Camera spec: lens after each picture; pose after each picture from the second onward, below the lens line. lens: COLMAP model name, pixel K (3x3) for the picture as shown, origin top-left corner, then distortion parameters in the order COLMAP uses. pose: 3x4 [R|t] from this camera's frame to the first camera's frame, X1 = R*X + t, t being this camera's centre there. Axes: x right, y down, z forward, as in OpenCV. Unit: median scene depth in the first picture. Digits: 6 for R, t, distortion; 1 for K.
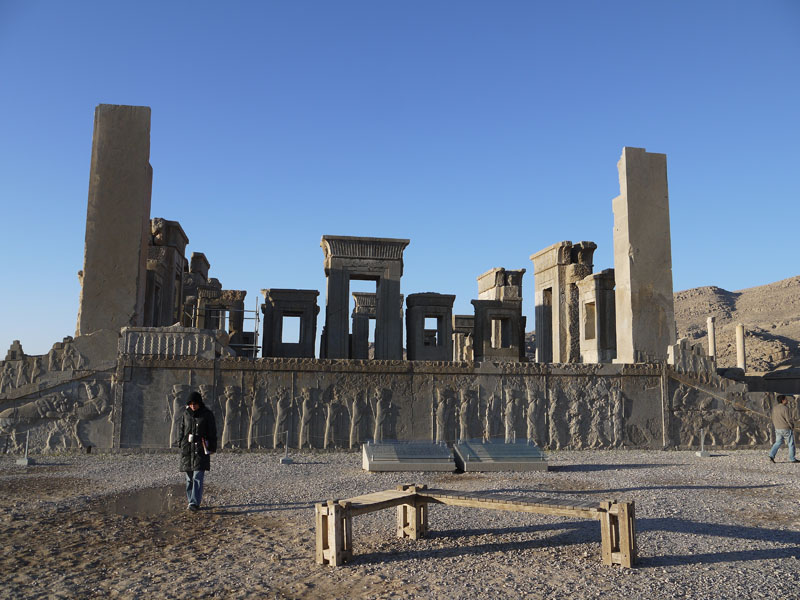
lens RADIAL K [[656.4, 0, 398.8], [0, 656.4, 299.7], [0, 0, 1]] dist [-0.038237, 0.024953]
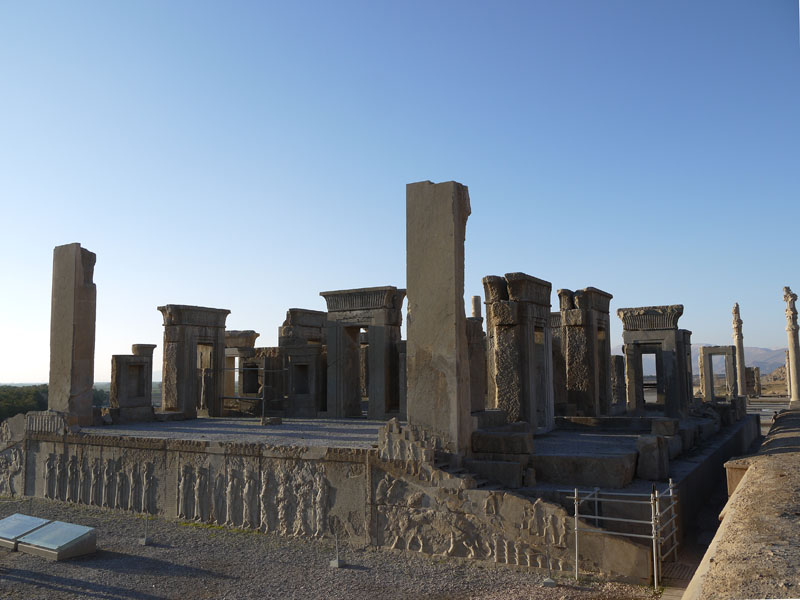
lens RADIAL K [[656.4, 0, 399.9], [0, 656.4, 300.7], [0, 0, 1]] dist [-0.038237, 0.024953]
pose [[0.766703, -0.093733, -0.635122, 1.030150], [0.107329, 0.994076, -0.017143, -0.080287], [0.632966, -0.055023, 0.772222, 0.371298]]
